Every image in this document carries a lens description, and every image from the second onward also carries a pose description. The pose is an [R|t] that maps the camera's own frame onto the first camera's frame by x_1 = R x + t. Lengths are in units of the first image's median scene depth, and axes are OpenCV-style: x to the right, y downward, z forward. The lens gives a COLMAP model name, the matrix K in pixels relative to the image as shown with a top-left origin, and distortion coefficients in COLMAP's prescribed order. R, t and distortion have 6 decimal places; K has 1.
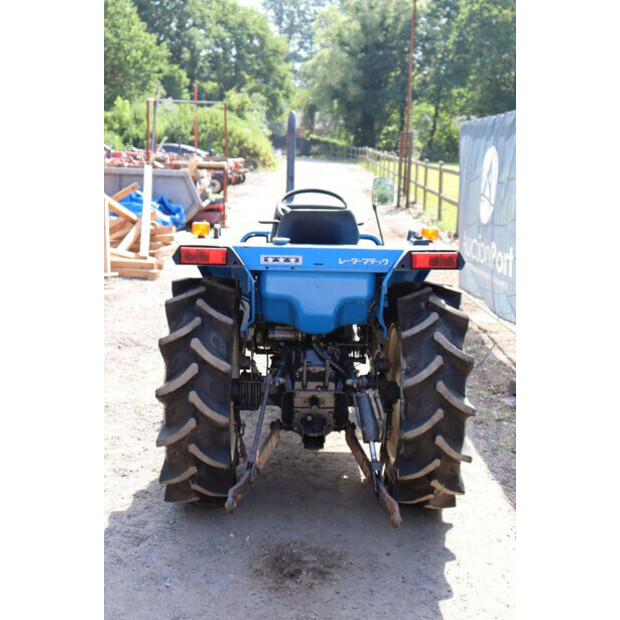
lens RADIAL K [[910.5, 0, 310.0], [0, 910.5, 310.0], [0, 0, 1]] dist [-0.018898, 0.634138]
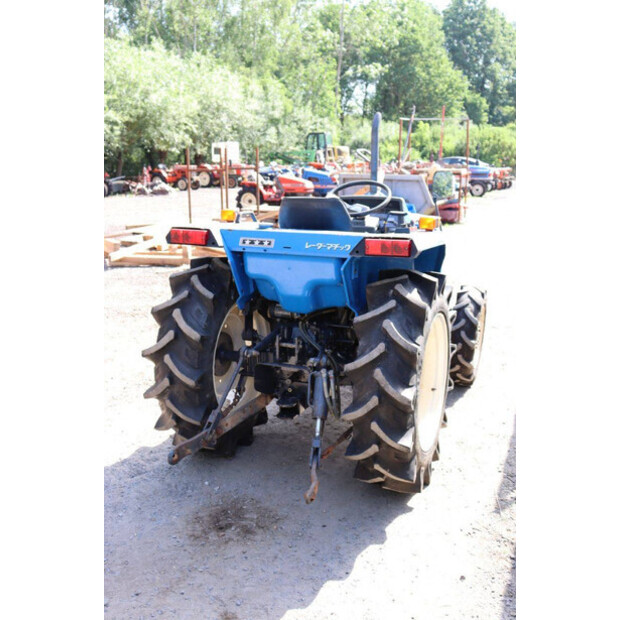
lens RADIAL K [[690.8, 0, 310.3], [0, 690.8, 328.8], [0, 0, 1]] dist [-0.006141, 0.006319]
pose [[0.910187, 0.080744, -0.406251, 0.348578], [-0.057367, 0.995937, 0.069419, -0.012584], [0.410205, -0.039879, 0.911121, 0.256282]]
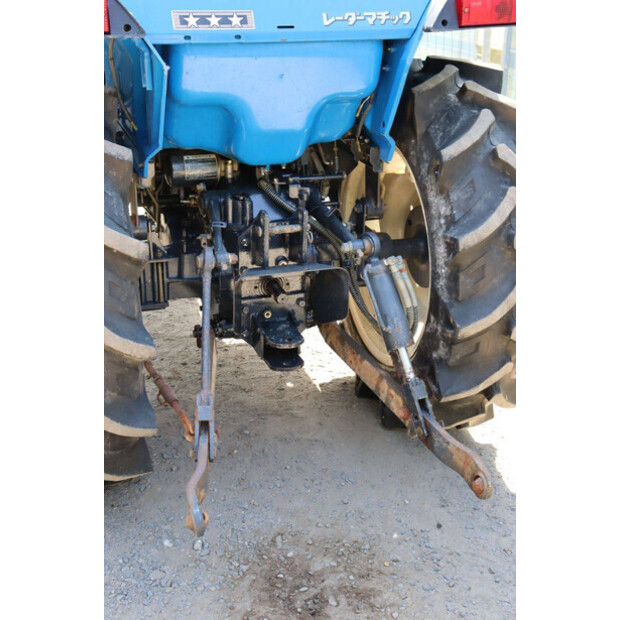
lens RADIAL K [[954.8, 0, 330.9], [0, 954.8, 321.3], [0, 0, 1]] dist [0.131756, 0.018626]
pose [[0.947848, -0.130370, 0.290840, -0.137910], [0.064030, 0.971802, 0.226938, -0.010575], [-0.312225, -0.196481, 0.929468, 0.429310]]
